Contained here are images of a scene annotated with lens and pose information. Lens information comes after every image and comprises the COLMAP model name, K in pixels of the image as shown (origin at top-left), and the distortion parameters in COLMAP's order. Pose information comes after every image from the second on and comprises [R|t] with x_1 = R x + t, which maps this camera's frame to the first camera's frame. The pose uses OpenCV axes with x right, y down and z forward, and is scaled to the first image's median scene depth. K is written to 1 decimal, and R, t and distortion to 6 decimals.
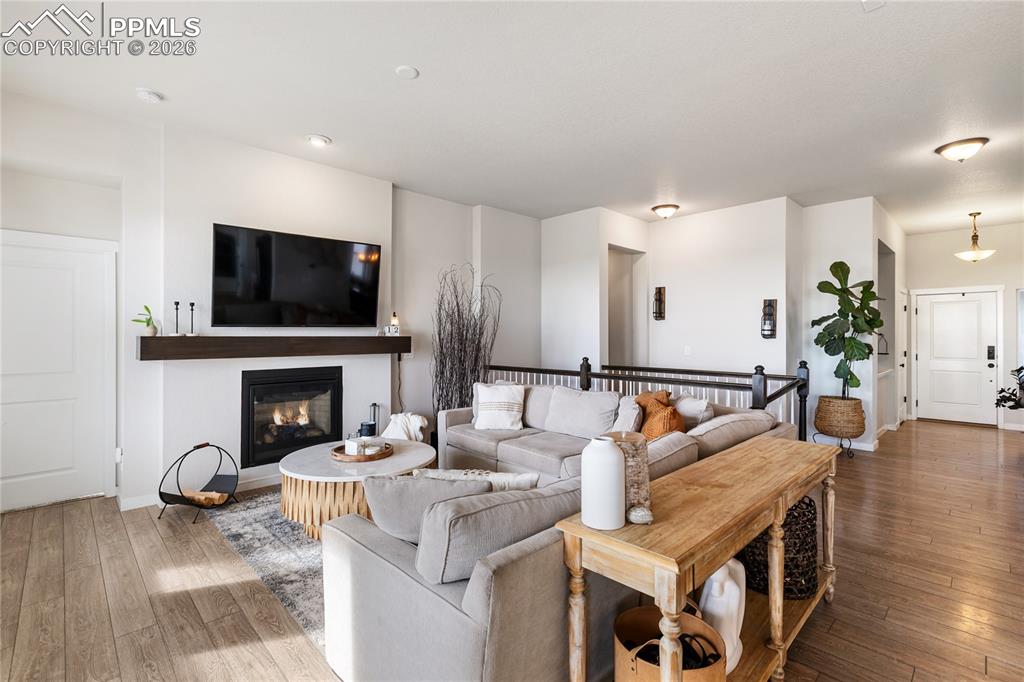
lens RADIAL K [[465.1, 0, 517.4], [0, 465.1, 339.3], [0, 0, 1]] dist [0.014241, -0.000750]
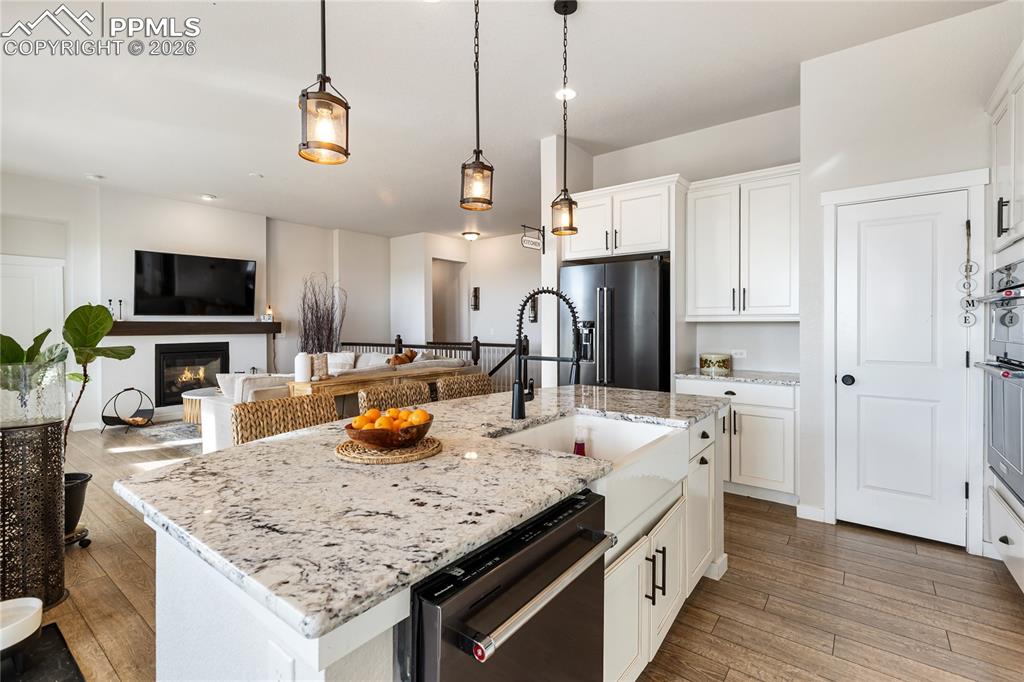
lens RADIAL K [[465.1, 0, 515.4], [0, 465.1, 333.4], [0, 0, 1]] dist [0.014241, -0.000750]
pose [[0.990777, -0.007373, 0.135302, 0.317247], [0.006115, 0.999934, 0.009709, 0.020671], [-0.135365, -0.008792, 0.990757, -0.581361]]
